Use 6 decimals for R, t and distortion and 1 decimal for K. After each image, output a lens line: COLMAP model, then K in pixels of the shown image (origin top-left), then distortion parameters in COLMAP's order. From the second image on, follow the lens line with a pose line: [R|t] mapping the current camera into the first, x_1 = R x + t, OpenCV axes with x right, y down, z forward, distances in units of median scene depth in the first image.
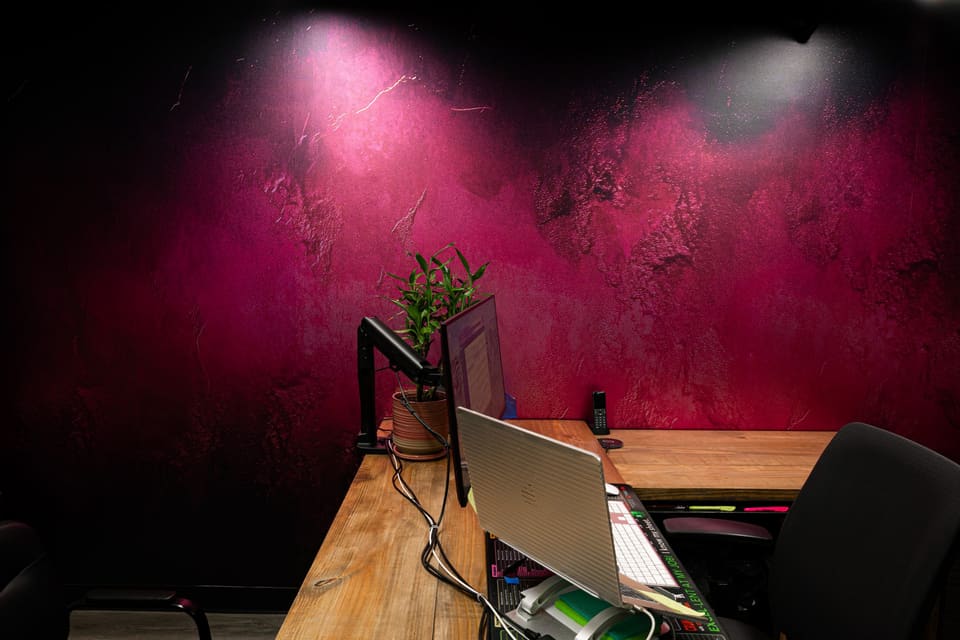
lens RADIAL K [[763.0, 0, 480.0], [0, 763.0, 320.0], [0, 0, 1]] dist [-0.007790, -0.002587]
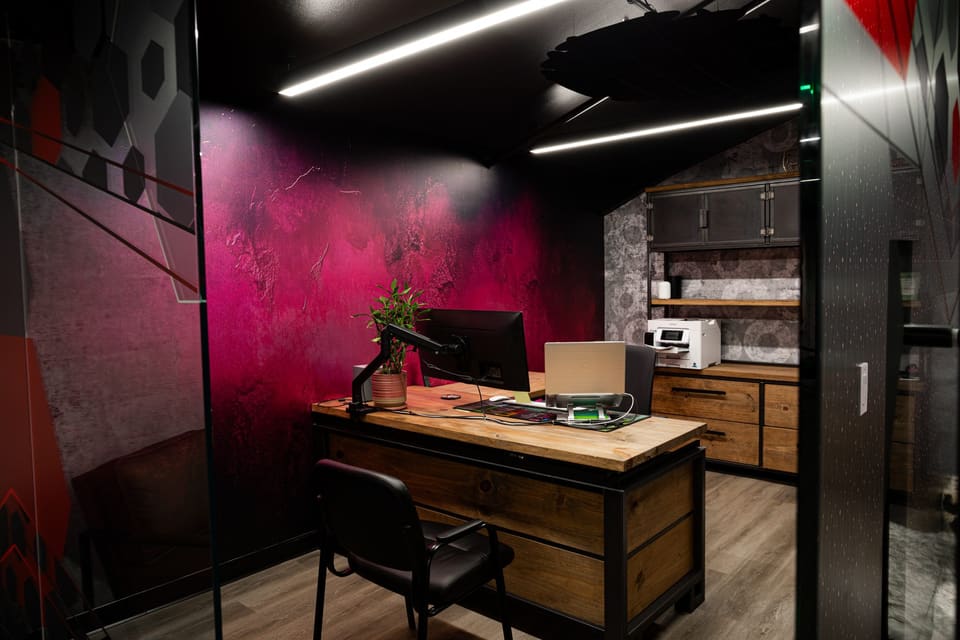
lens RADIAL K [[652.9, 0, 480.0], [0, 652.9, 320.0], [0, 0, 1]] dist [-0.007590, -0.001703]
pose [[0.660767, -0.078239, 0.746502, -0.822562], [0.104103, 0.994493, 0.012083, -0.008790], [-0.743337, 0.069729, 0.665273, -0.045794]]
